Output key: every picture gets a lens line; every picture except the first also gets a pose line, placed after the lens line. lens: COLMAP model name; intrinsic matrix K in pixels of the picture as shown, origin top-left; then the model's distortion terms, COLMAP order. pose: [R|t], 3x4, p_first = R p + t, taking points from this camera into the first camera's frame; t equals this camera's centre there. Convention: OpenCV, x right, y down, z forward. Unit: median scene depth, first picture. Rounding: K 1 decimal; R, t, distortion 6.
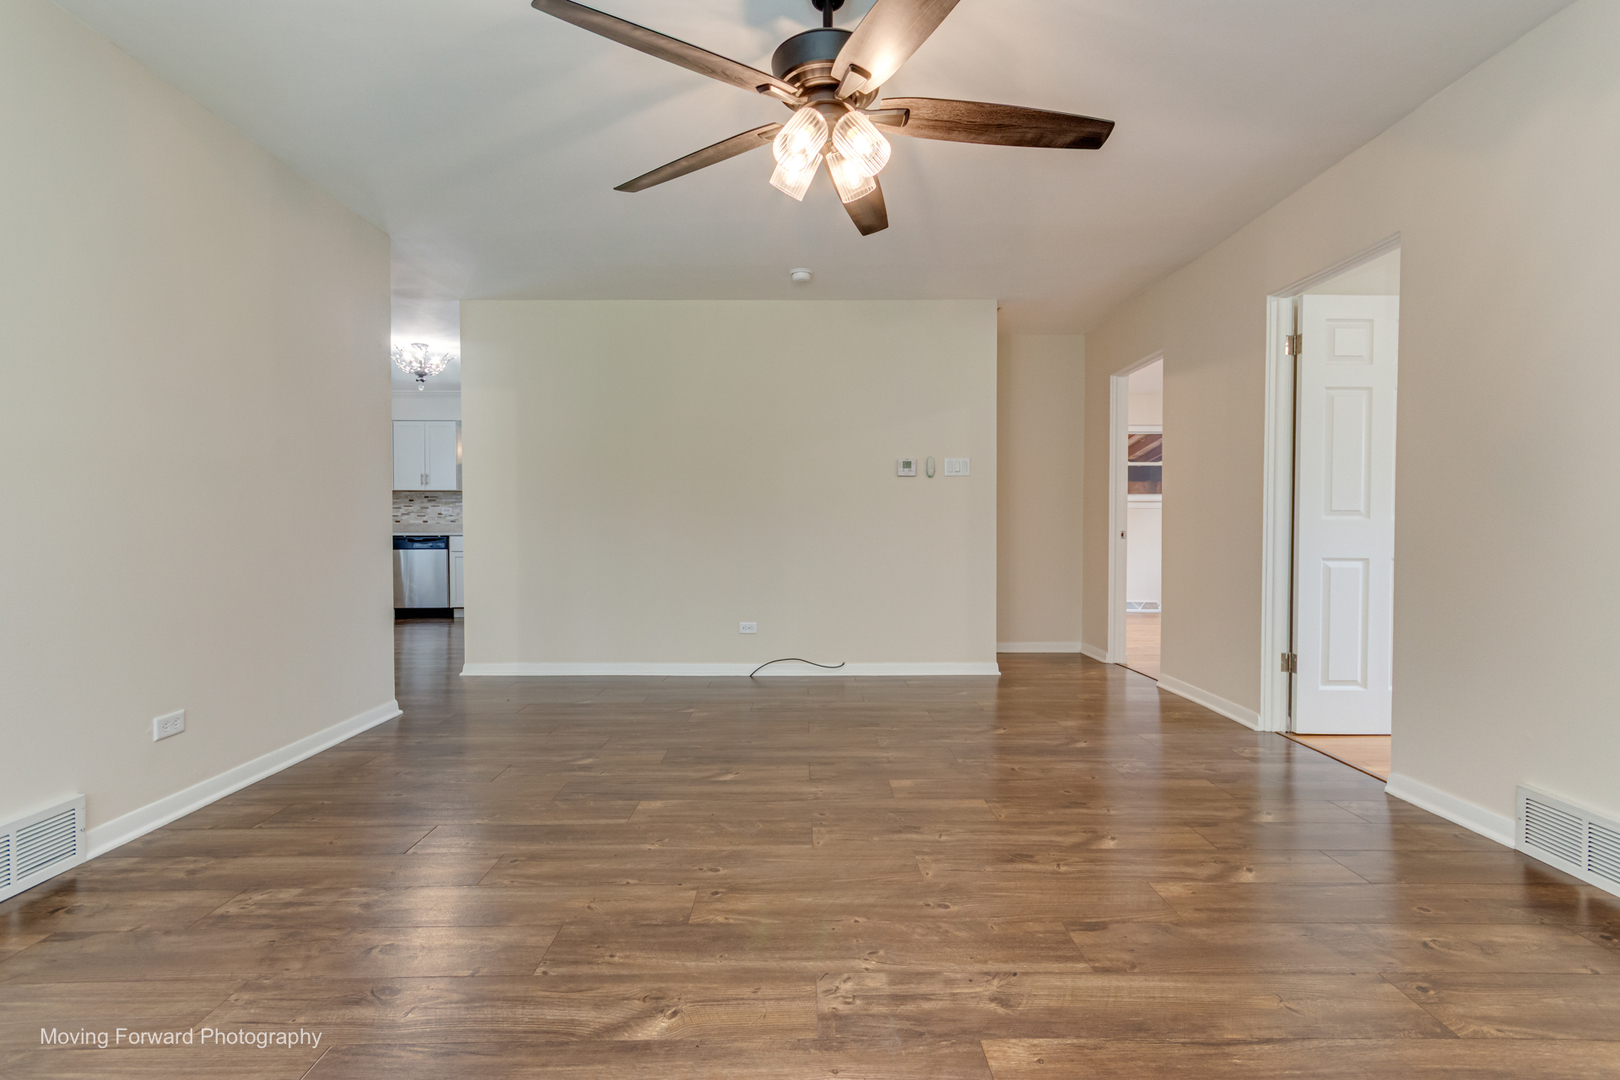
lens RADIAL K [[744.4, 0, 807.9], [0, 744.4, 545.7], [0, 0, 1]] dist [-0.000314, 0.000090]
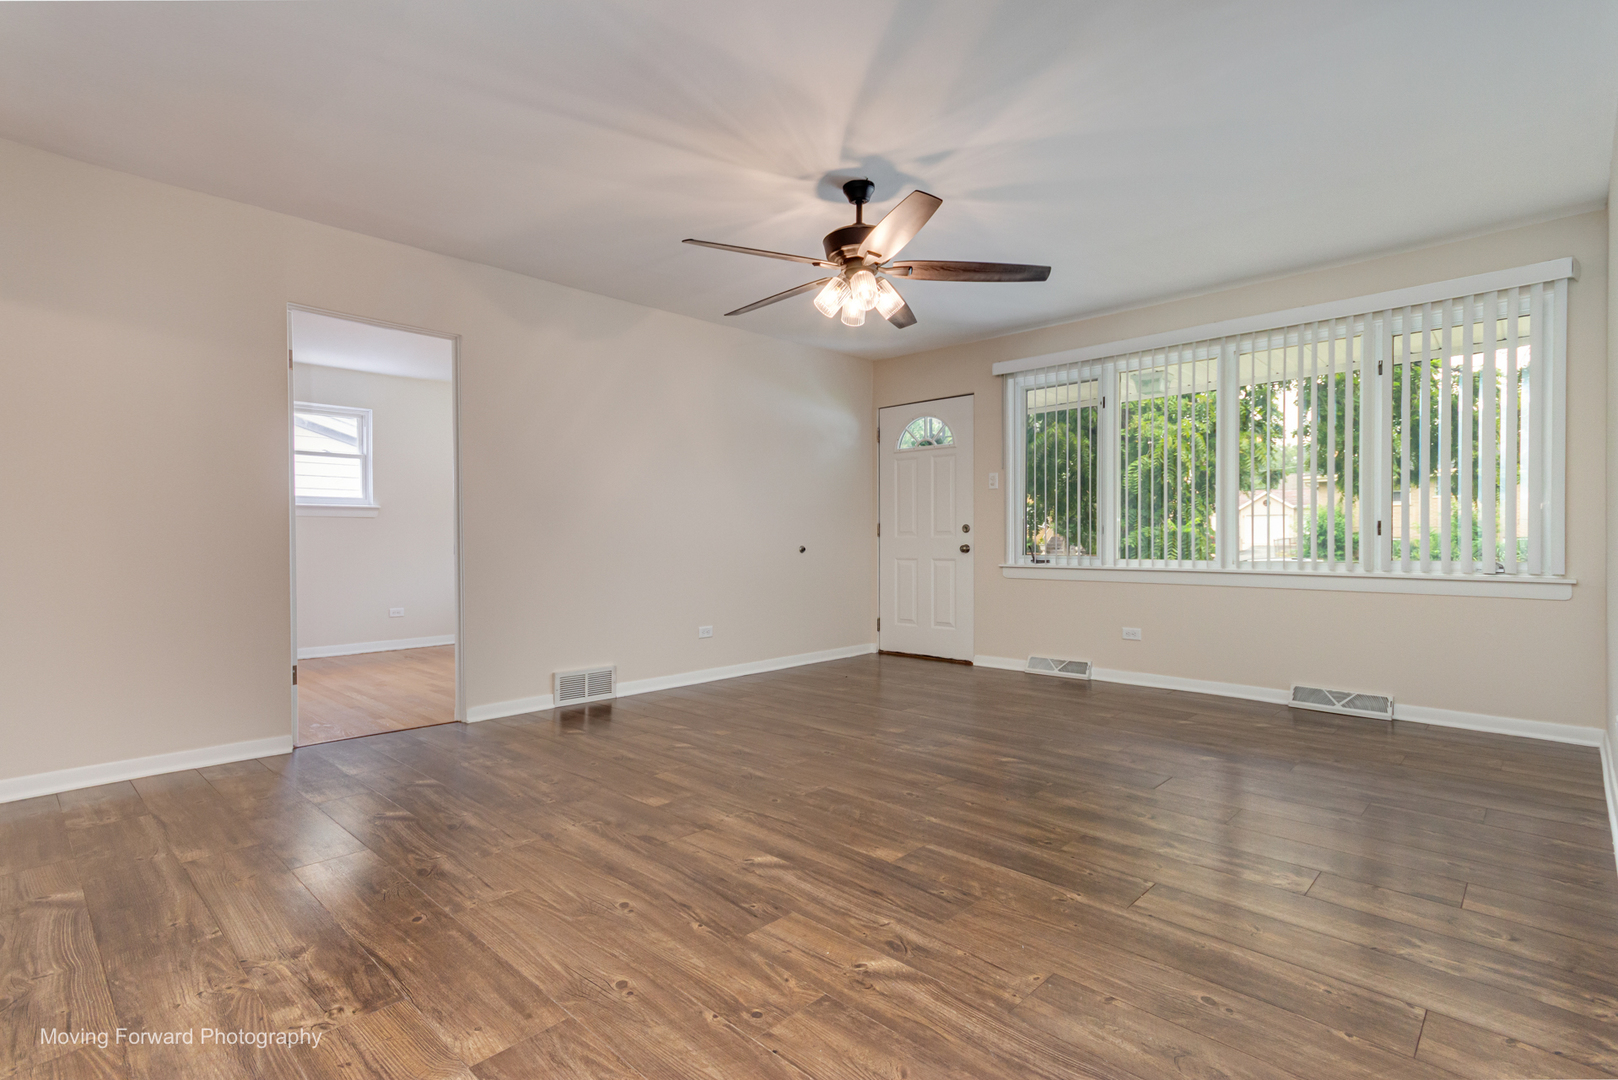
lens RADIAL K [[777.1, 0, 809.0], [0, 777.1, 540.0], [0, 0, 1]] dist [-0.000891, 0.005766]
pose [[-0.717683, -0.000613, 0.696370, -0.778480], [0.020870, 0.999531, 0.022388, -0.042742], [-0.696057, 0.030601, -0.717334, 1.703271]]
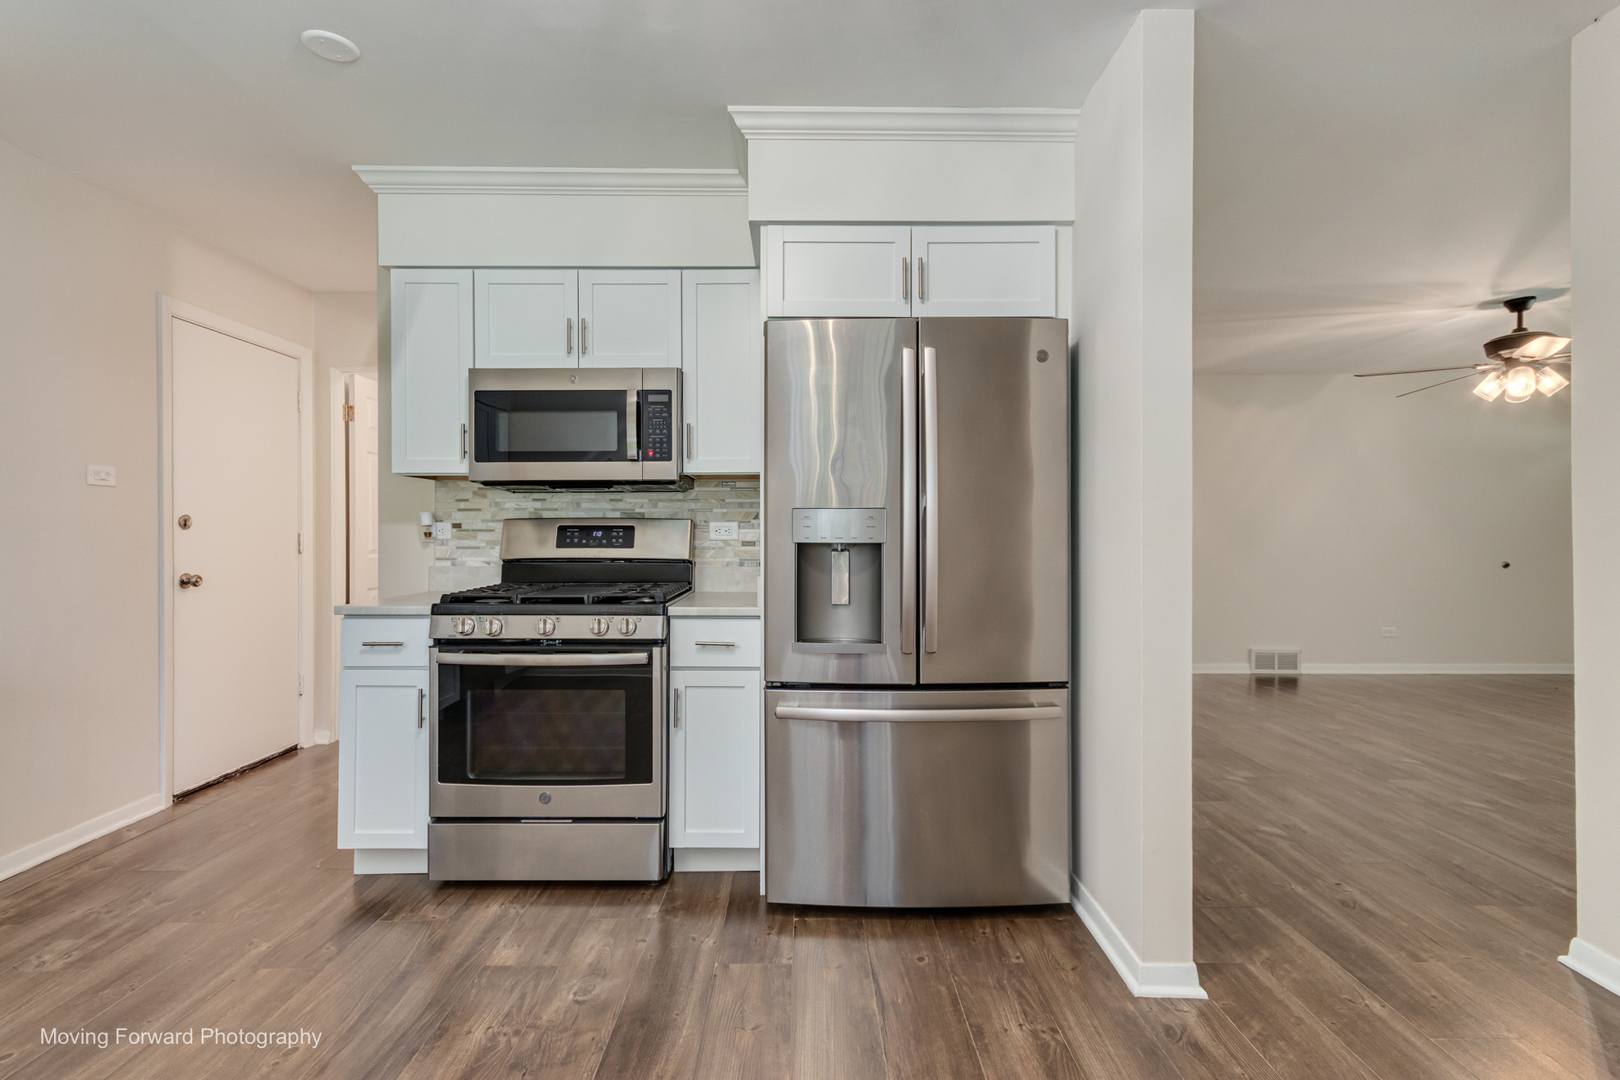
lens RADIAL K [[770.1, 0, 804.5], [0, 770.1, 530.7], [0, 0, 1]] dist [0.000776, 0.009384]
pose [[0.007248, 0.003051, 0.999969, -1.615251], [0.027159, 0.999626, -0.003247, -0.123824], [-0.999605, 0.027181, 0.007162, 2.248648]]
